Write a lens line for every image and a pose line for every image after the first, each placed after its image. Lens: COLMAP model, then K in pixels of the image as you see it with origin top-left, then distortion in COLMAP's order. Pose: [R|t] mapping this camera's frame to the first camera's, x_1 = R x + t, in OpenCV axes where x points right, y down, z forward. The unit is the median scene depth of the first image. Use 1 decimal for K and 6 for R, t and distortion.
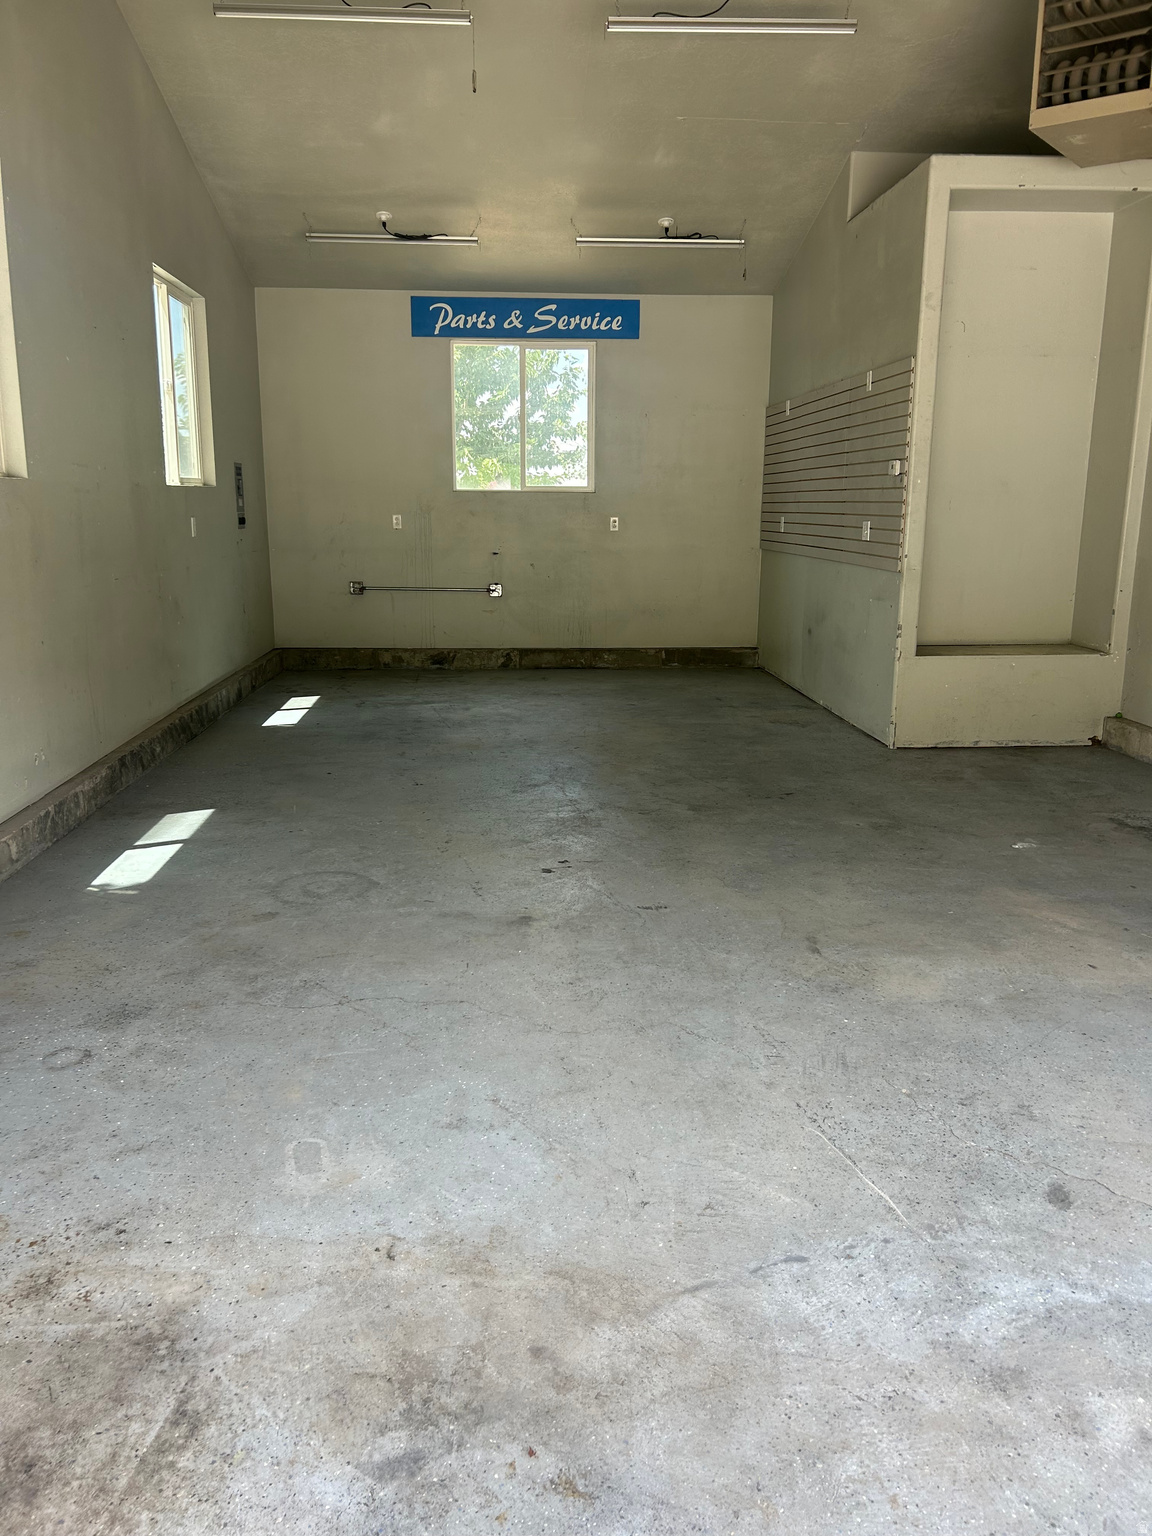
lens RADIAL K [[1172.8, 0, 576.0], [0, 1172.8, 768.0], [0, 0, 1]] dist [0.072044, -0.096861]
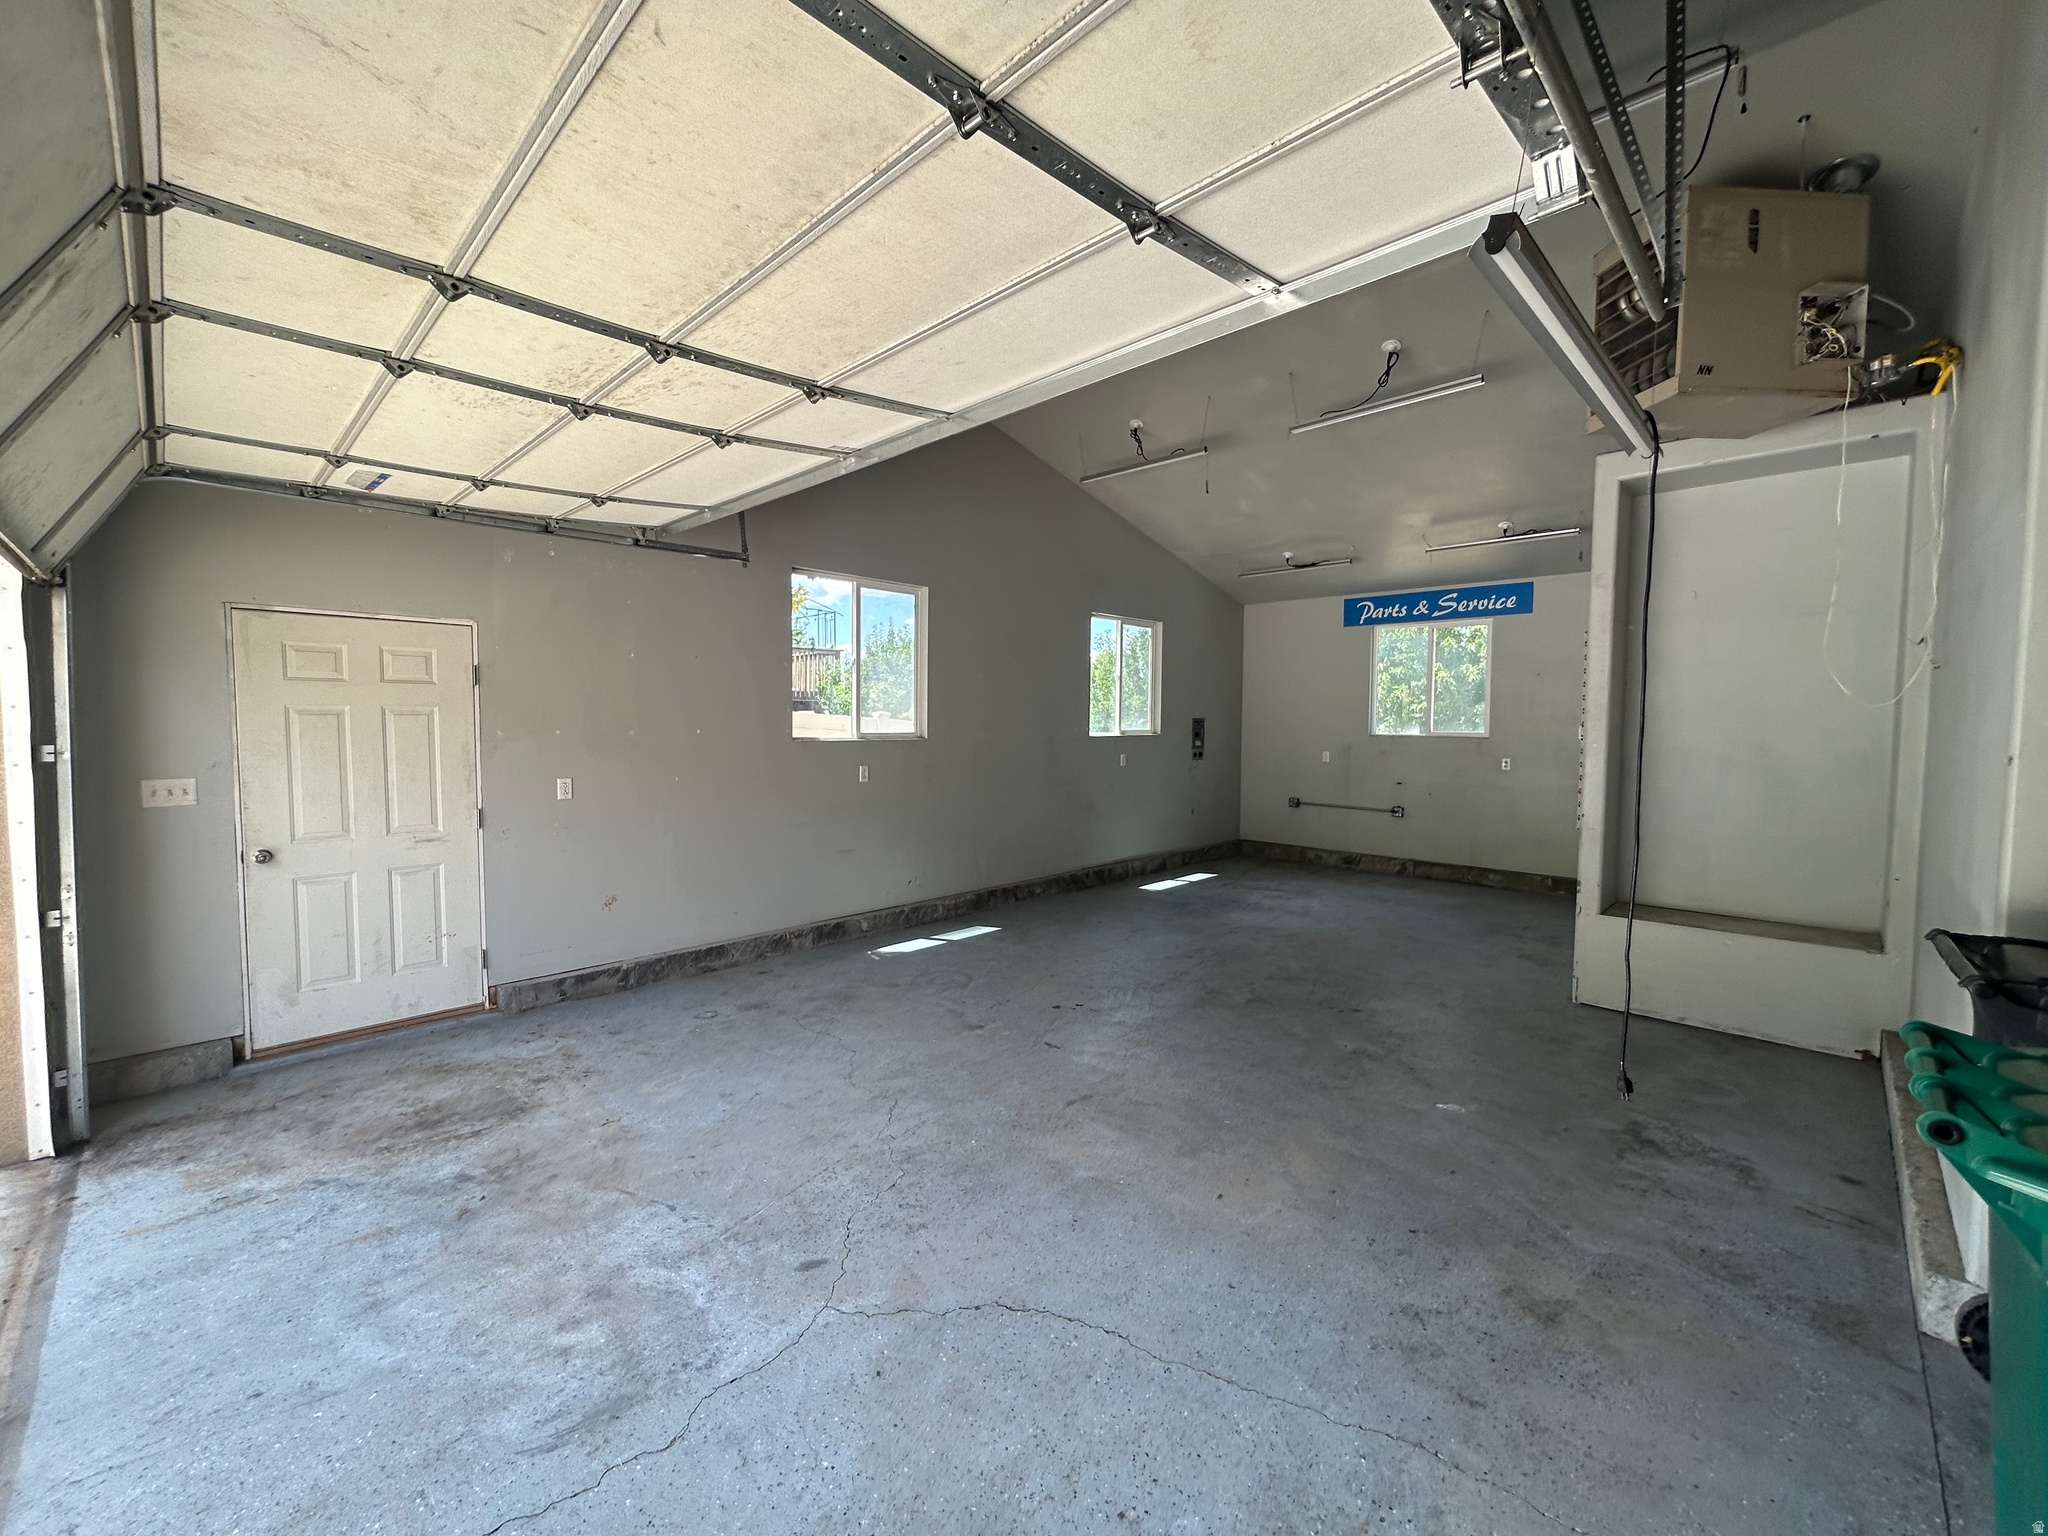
lens RADIAL K [[847.7, 0, 1024.0], [0, 847.7, 768.0], [0, 0, 1]] dist [0.000223, 0.000309]
pose [[0.663392, 0.044785, -0.746930, 0.819127], [-0.167458, 0.981775, -0.089863, -0.116762], [0.729293, 0.184694, 0.658802, 0.239627]]
